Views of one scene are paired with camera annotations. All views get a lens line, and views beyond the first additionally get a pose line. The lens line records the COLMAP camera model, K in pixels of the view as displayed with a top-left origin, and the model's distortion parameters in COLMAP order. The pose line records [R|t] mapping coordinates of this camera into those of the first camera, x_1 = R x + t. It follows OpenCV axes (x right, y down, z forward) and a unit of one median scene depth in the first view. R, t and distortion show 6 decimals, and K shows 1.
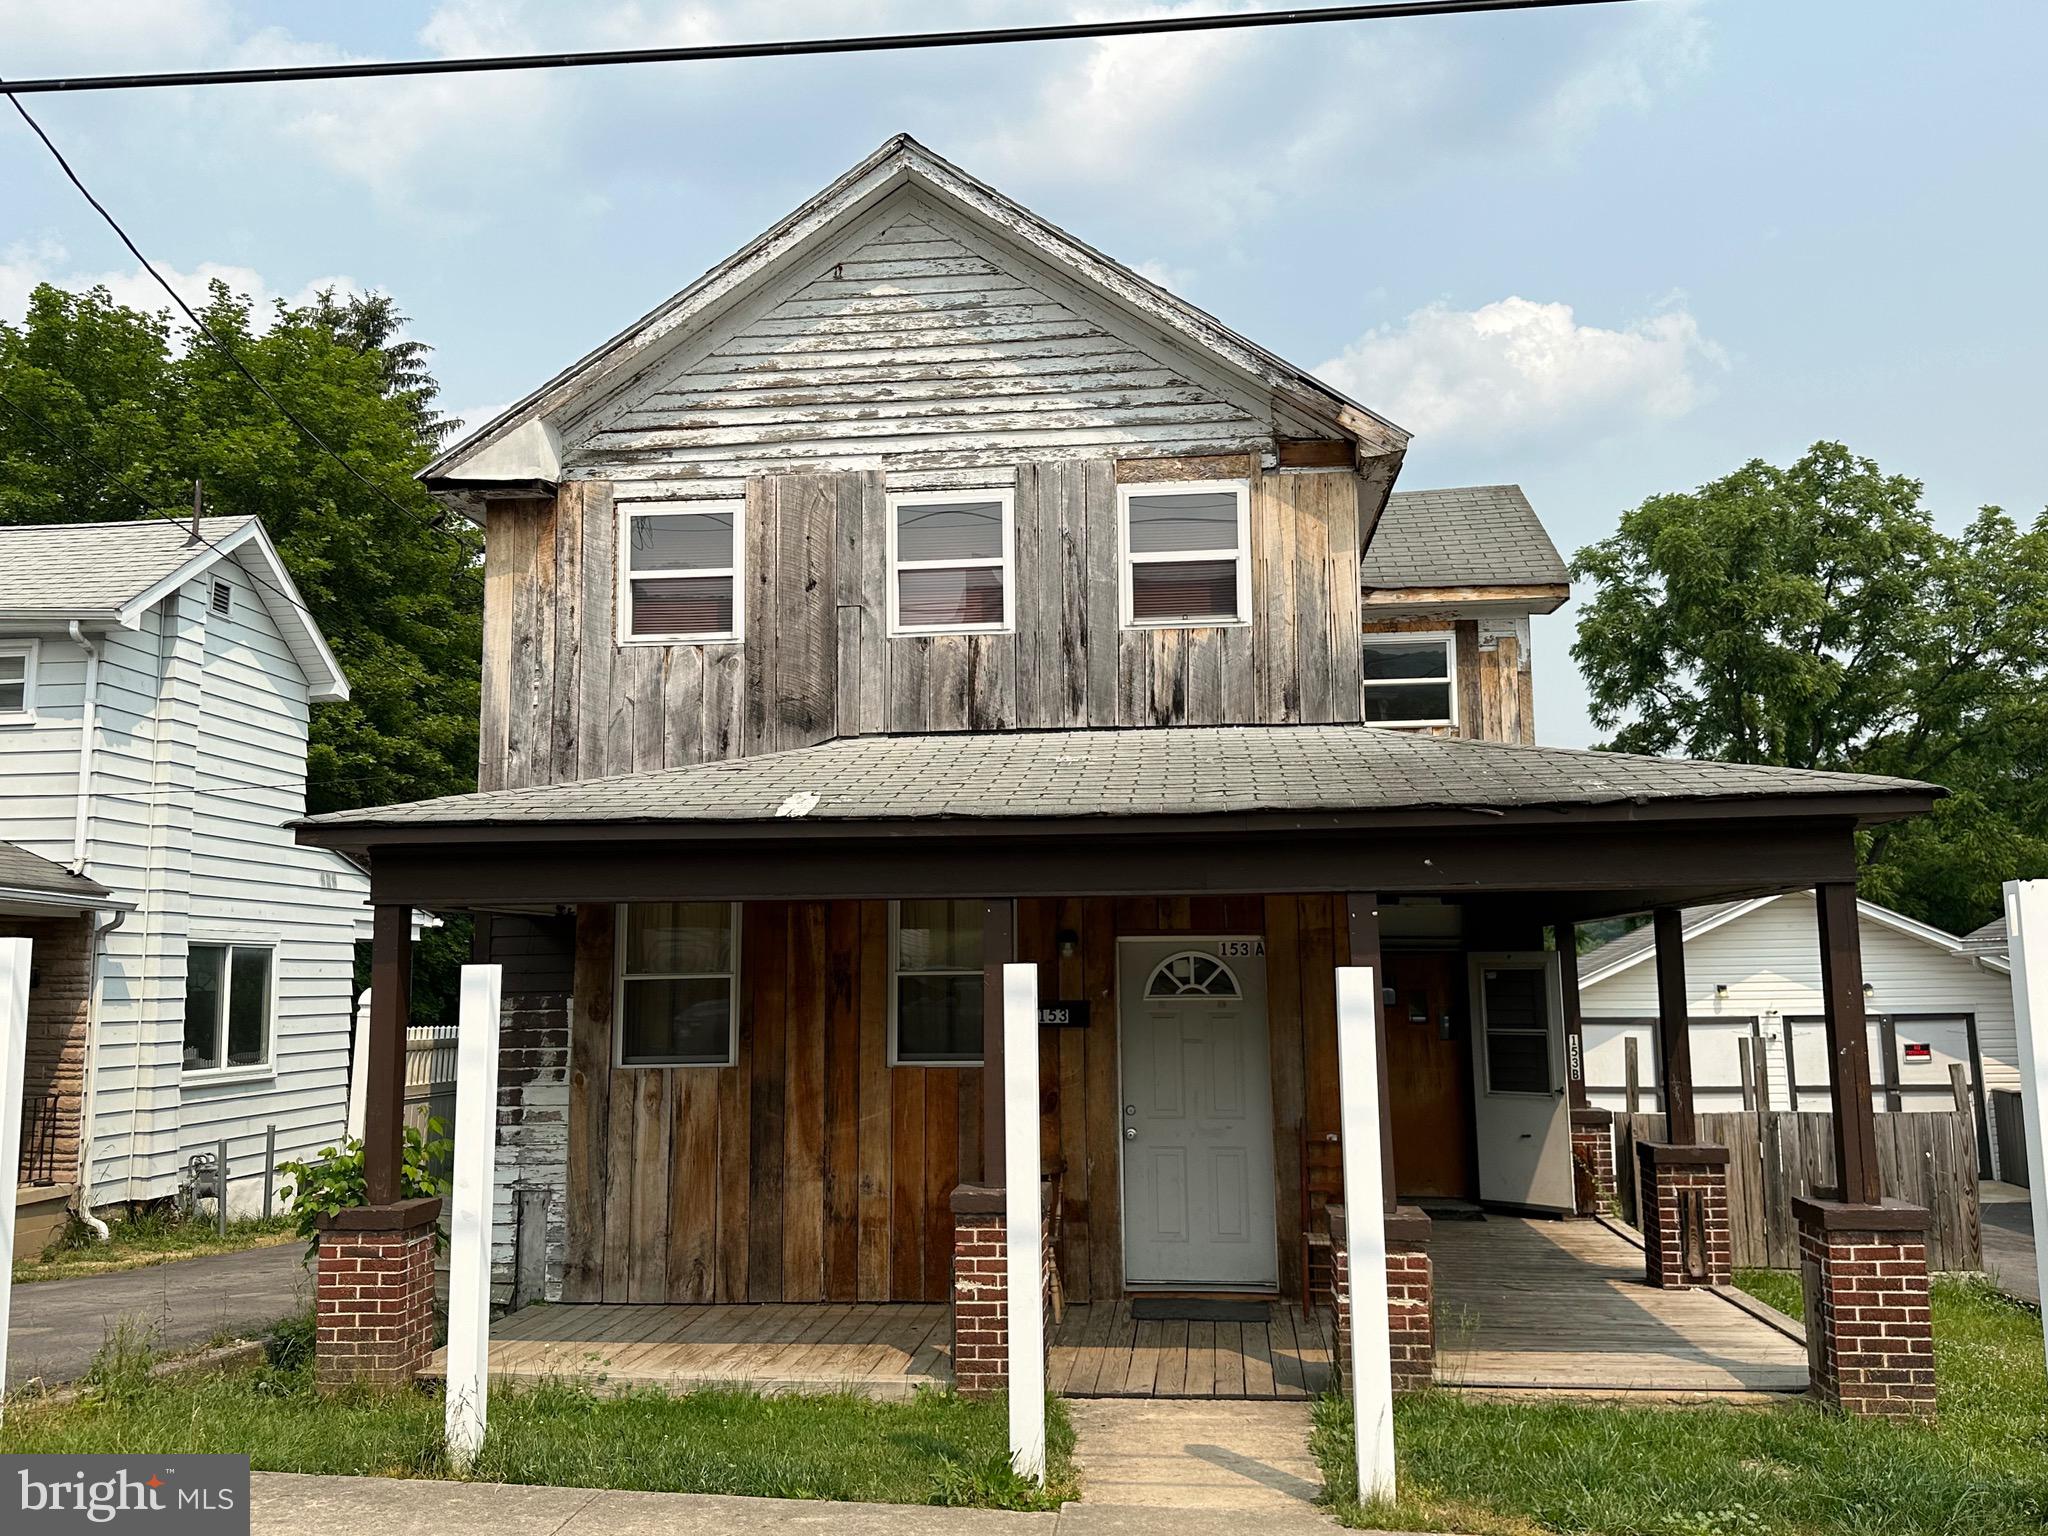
lens RADIAL K [[1706.2, 0, 1007.8], [0, 1706.2, 756.3], [0, 0, 1]] dist [0.116394, -0.171490]
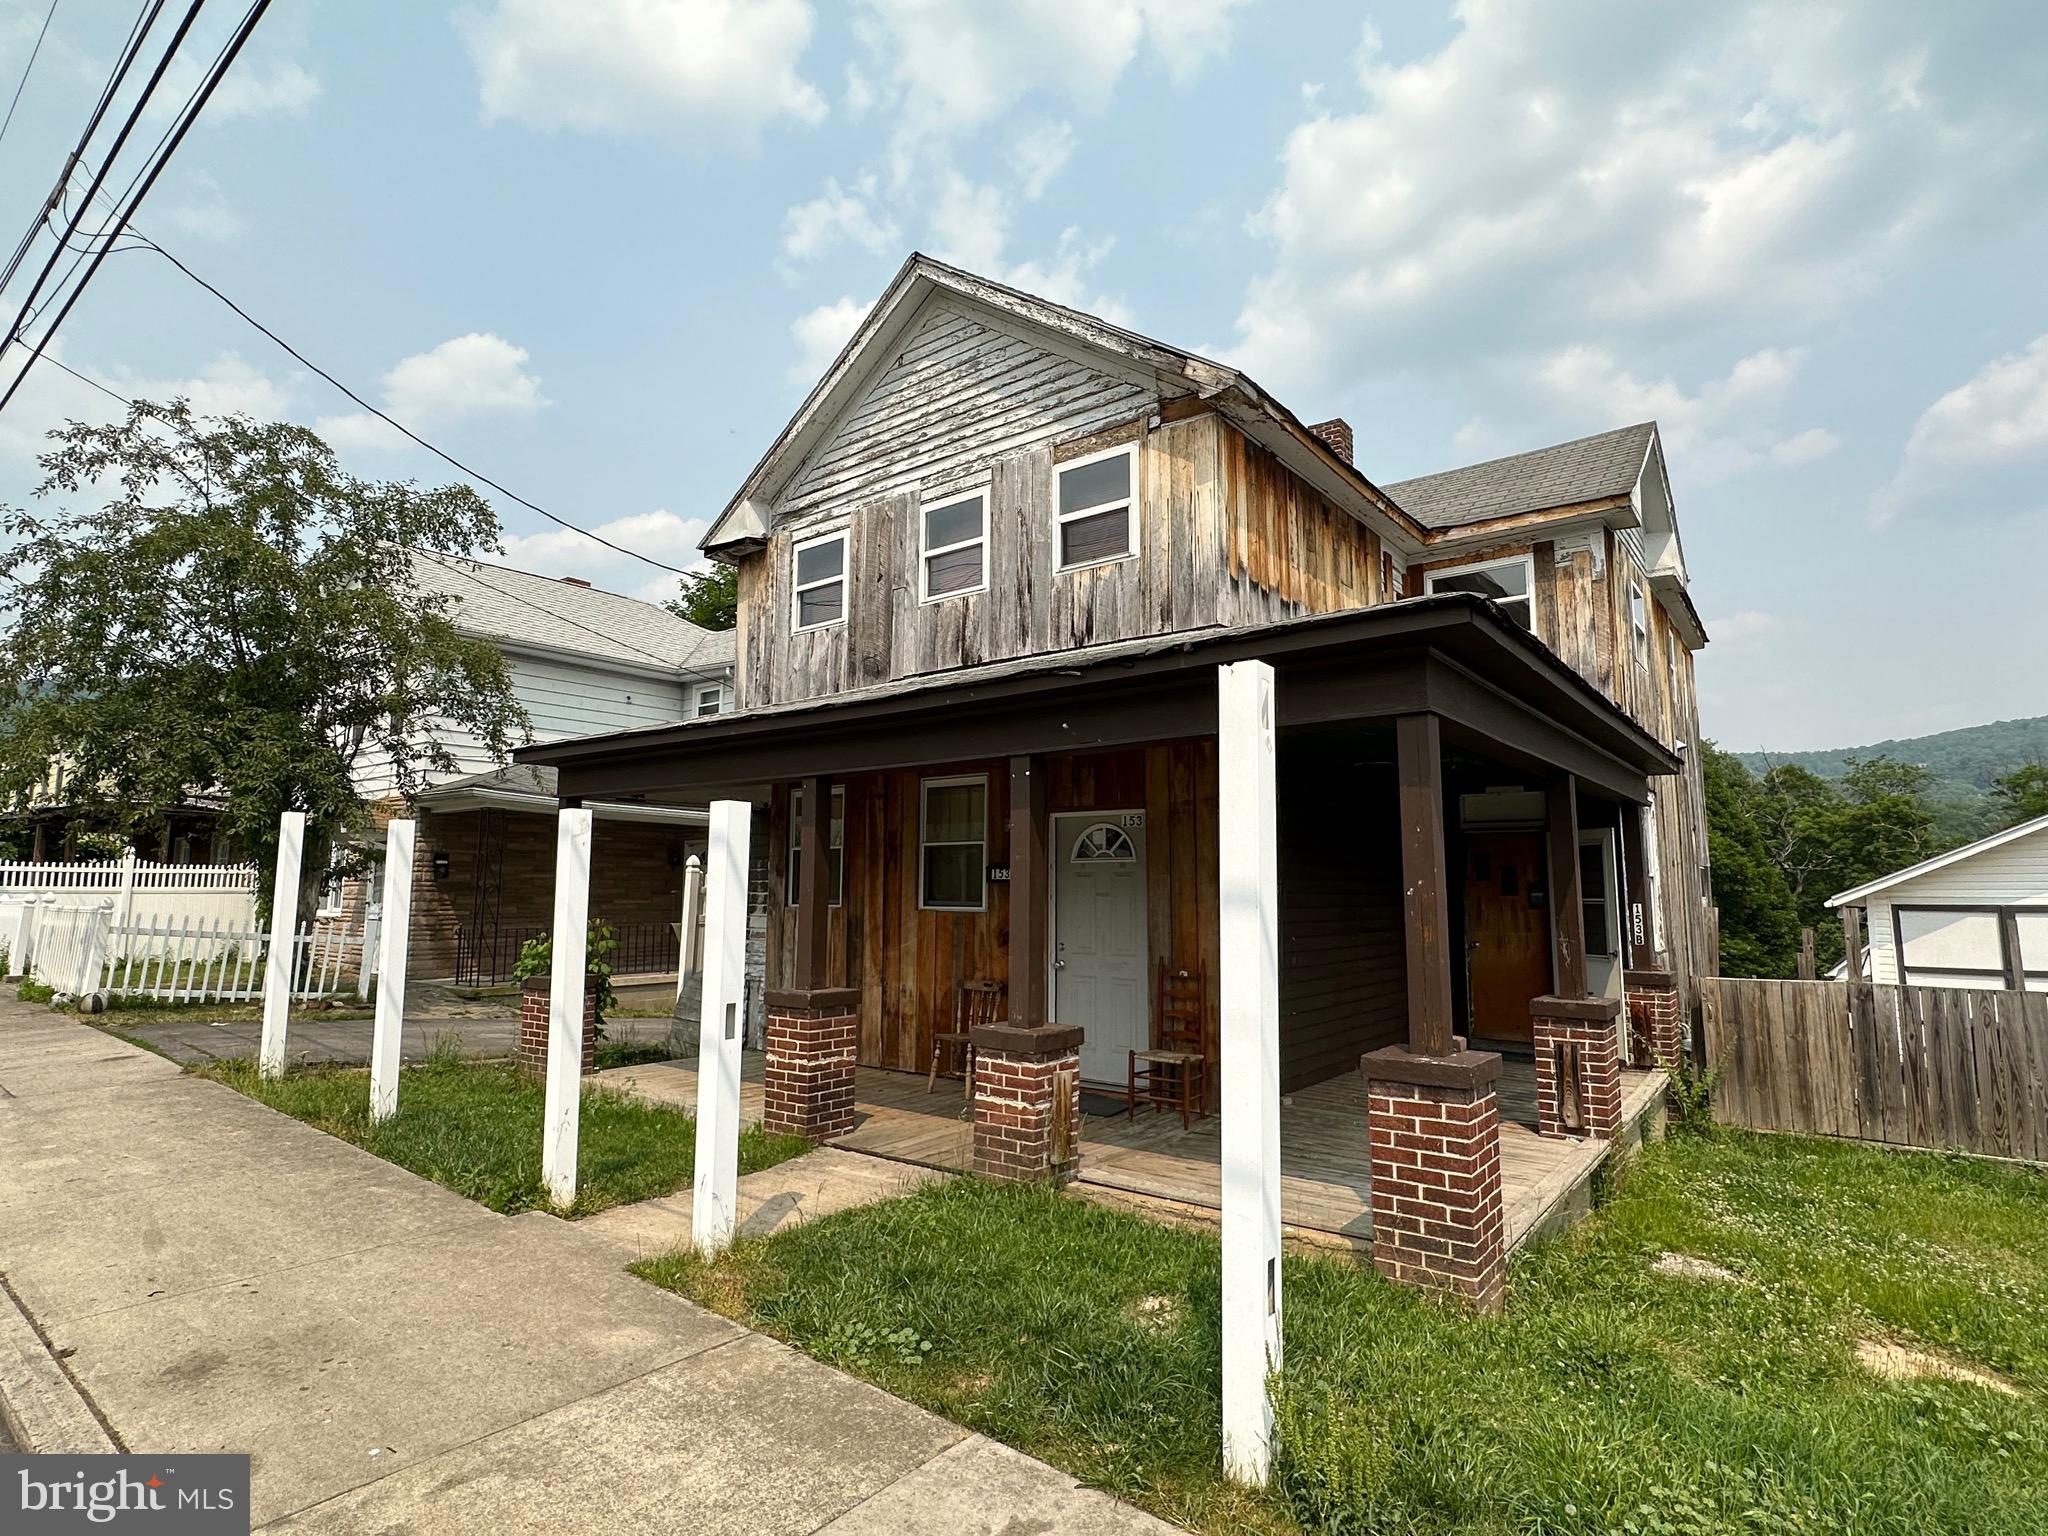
lens RADIAL K [[1048.9, 0, 1027.8], [0, 1048.9, 765.9], [0, 0, 1]] dist [-0.006047, 0.000250]
pose [[0.849271, -0.049833, -0.525600, 0.450446], [0.057959, 0.998318, -0.001000, 0.067192], [0.524766, -0.029614, 0.850731, 0.306901]]
